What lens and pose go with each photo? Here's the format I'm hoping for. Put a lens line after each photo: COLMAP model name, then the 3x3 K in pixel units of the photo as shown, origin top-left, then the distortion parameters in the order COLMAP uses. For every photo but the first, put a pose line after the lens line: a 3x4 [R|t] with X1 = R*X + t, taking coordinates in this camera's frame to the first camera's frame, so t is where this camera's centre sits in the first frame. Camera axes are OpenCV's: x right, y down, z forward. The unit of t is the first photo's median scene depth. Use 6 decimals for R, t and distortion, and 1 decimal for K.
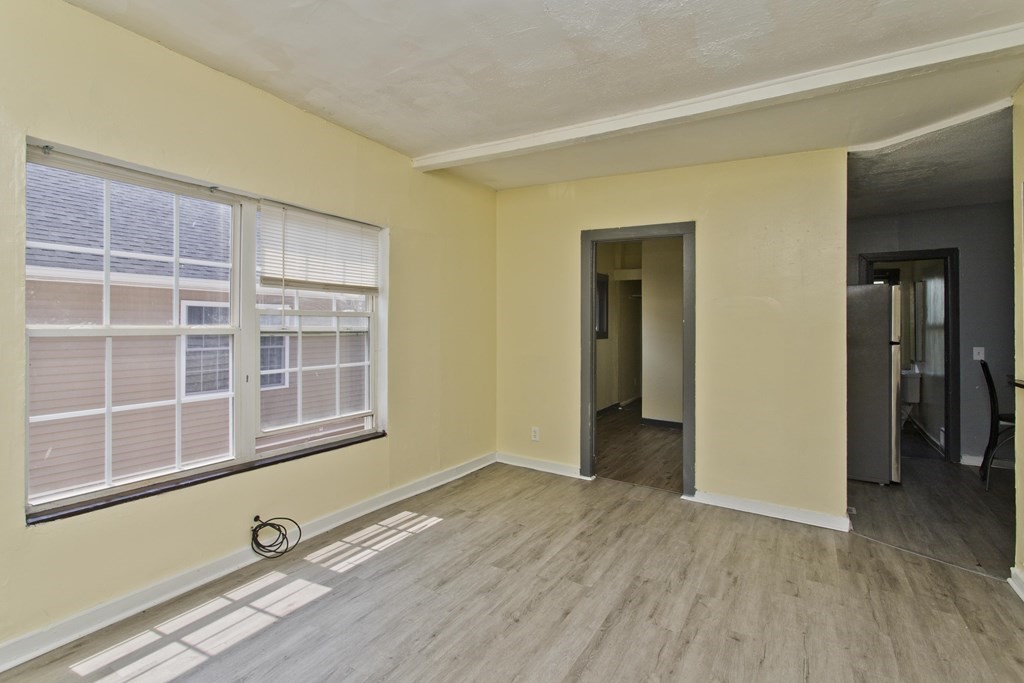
lens RADIAL K [[491.9, 0, 504.5], [0, 491.9, 321.1], [0, 0, 1]] dist [-0.000921, 0.001849]
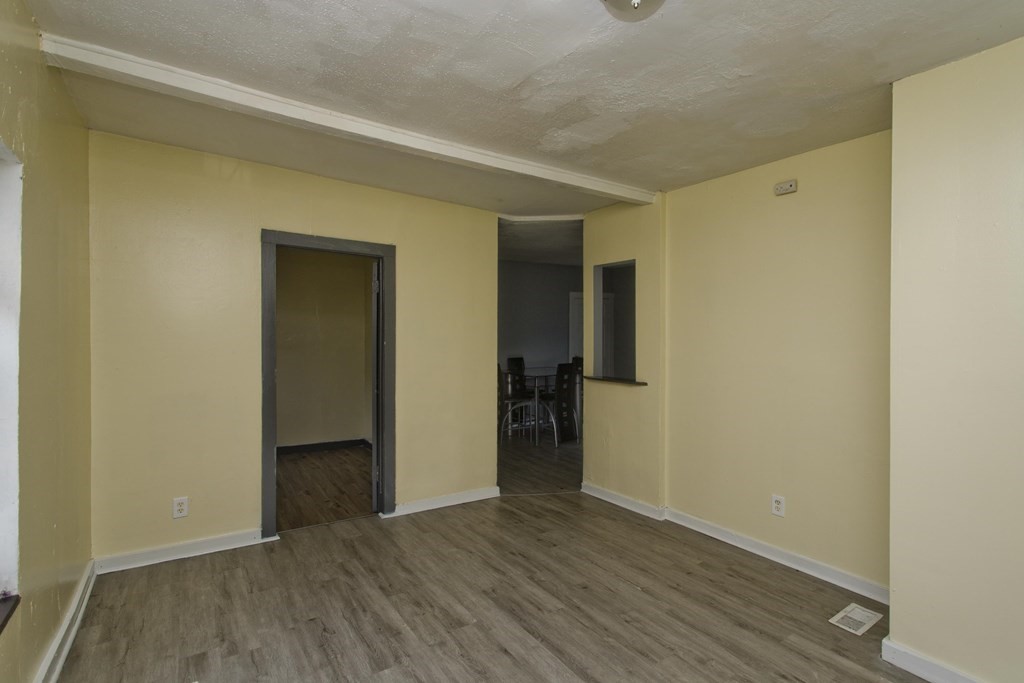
lens RADIAL K [[491.9, 0, 520.8], [0, 491.9, 336.0], [0, 0, 1]] dist [-0.000921, 0.001849]
pose [[0.400859, -0.011943, 0.916062, -0.556589], [-0.013289, 0.999734, 0.018849, -0.046495], [-0.916044, -0.019729, 0.400593, 0.424038]]
